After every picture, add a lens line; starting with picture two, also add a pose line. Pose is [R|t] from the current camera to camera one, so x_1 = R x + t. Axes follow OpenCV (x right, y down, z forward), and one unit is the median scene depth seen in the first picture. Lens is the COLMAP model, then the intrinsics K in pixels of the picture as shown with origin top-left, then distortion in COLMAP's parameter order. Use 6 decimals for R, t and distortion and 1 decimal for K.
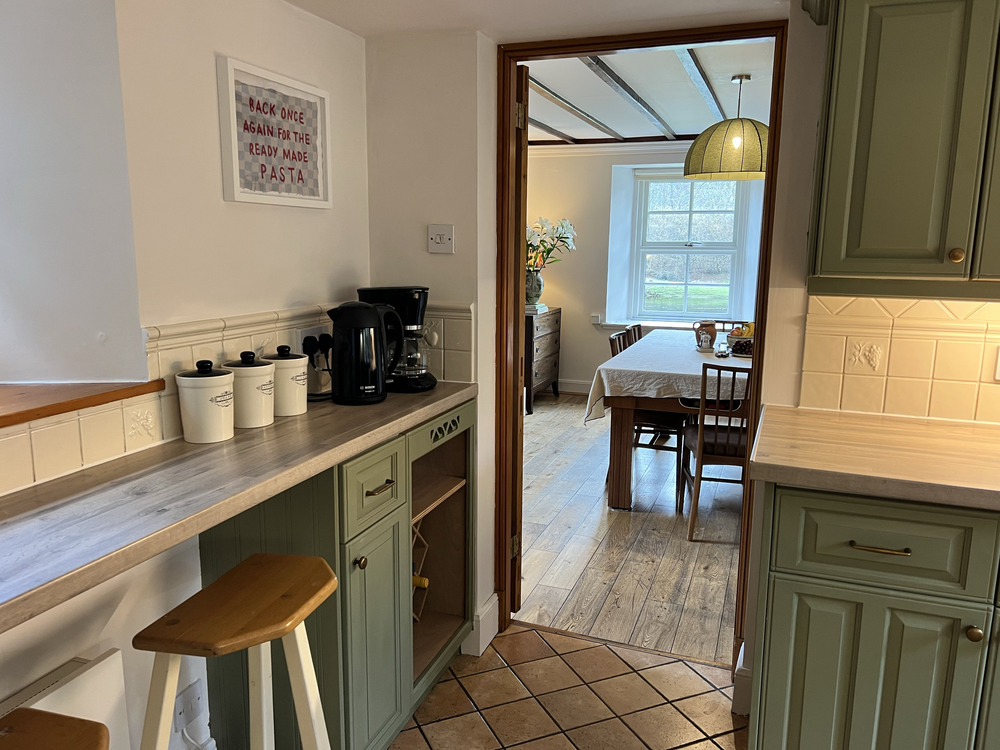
lens RADIAL K [[752.6, 0, 499.6], [0, 752.6, 374.5], [0, 0, 1]] dist [0.031949, -0.029641]
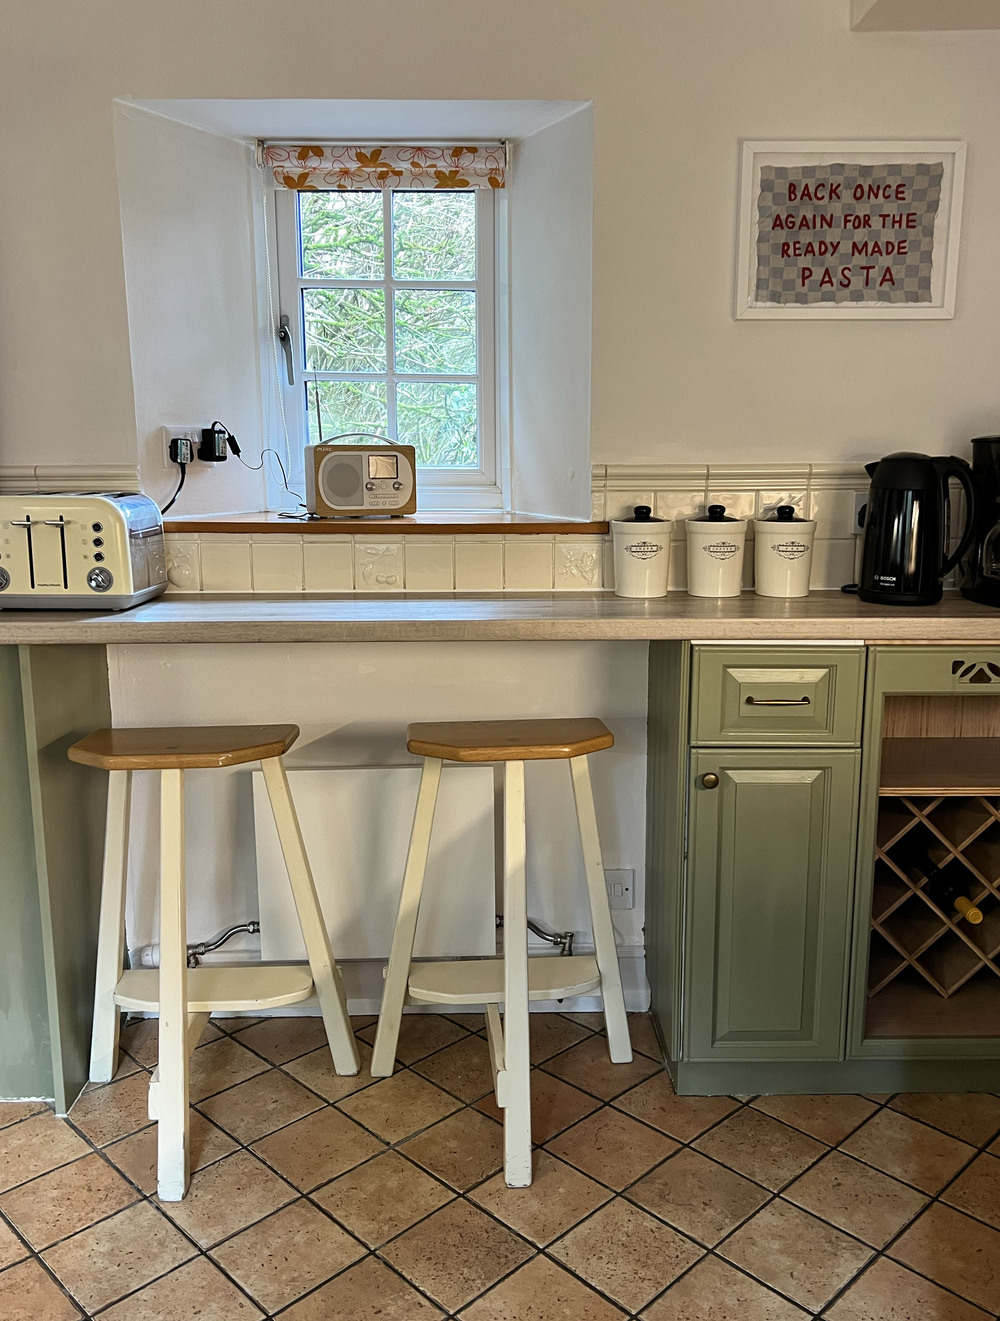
lens RADIAL K [[1102.5, 0, 500.2], [0, 1102.5, 660.9], [0, 0, 1]] dist [-0.002700, -0.013560]
pose [[0.345530, 0.171635, -0.922578, 0.662535], [-0.154917, 0.980075, 0.124312, 0.021406], [0.925532, 0.099969, 0.365235, 0.337184]]
